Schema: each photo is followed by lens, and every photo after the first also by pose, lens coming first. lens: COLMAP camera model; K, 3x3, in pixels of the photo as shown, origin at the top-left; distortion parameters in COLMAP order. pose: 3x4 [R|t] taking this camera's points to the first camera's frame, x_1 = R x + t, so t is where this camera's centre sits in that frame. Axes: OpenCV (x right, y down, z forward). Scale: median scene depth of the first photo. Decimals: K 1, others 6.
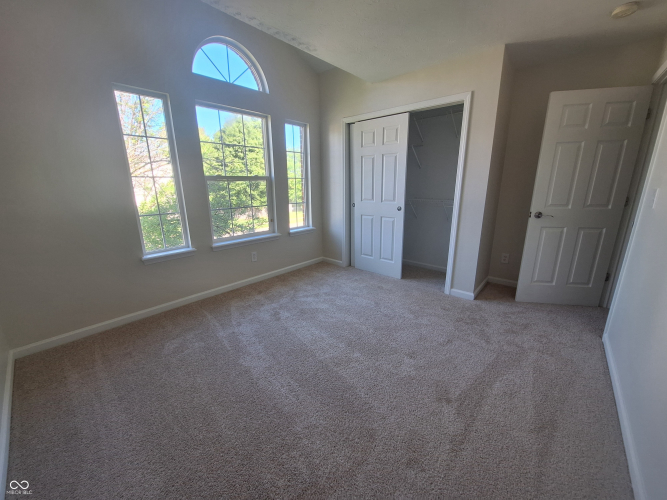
lens RADIAL K [[261.3, 0, 333.5], [0, 261.3, 250.0], [0, 0, 1]] dist [-0.007530, 0.000149]
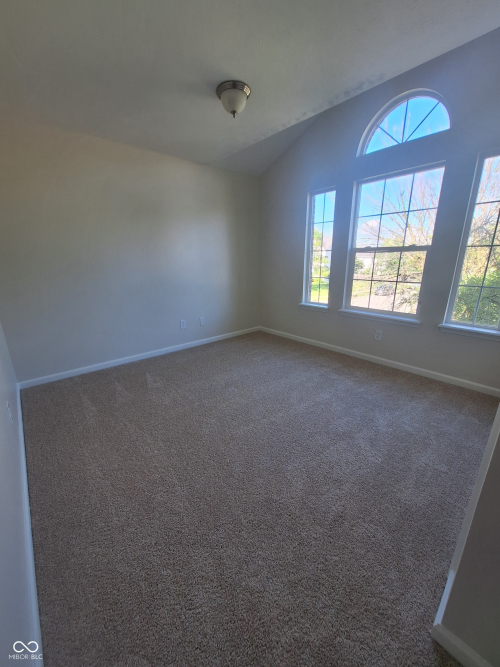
lens RADIAL K [[261.3, 0, 250.0], [0, 261.3, 333.5], [0, 0, 1]] dist [-0.007530, 0.000149]
pose [[-0.135490, 0.294475, -0.946006, 0.742317], [-0.224838, 0.920762, 0.318819, -0.204051], [0.964930, 0.255894, -0.058545, 0.726712]]
